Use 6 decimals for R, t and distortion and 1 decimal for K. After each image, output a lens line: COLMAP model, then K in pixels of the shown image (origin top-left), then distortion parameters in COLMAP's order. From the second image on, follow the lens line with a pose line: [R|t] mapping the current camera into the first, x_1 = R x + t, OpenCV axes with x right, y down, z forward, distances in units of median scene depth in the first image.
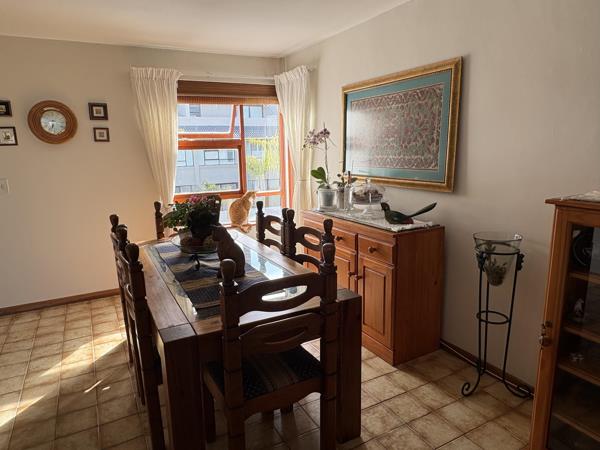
lens RADIAL K [[398.0, 0, 301.9], [0, 398.0, 227.4], [0, 0, 1]] dist [-0.006268, -0.000833]
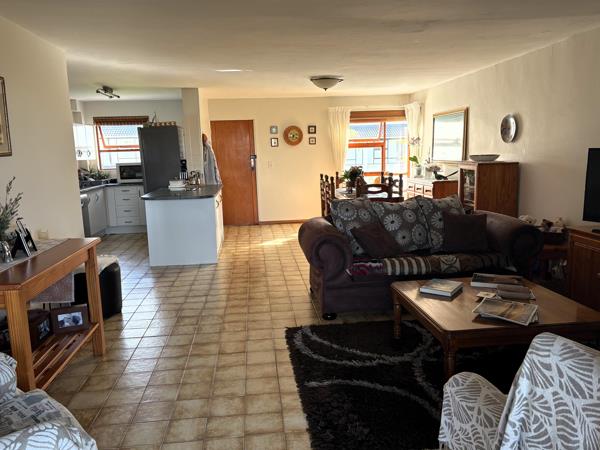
lens RADIAL K [[475.0, 0, 299.2], [0, 475.0, 226.2], [0, 0, 1]] dist [0.012029, 0.001023]
pose [[0.920896, 0.055909, -0.385777, 0.395440], [-0.067004, 0.997634, -0.015364, 0.244690], [0.384005, 0.039997, 0.922464, -1.250165]]
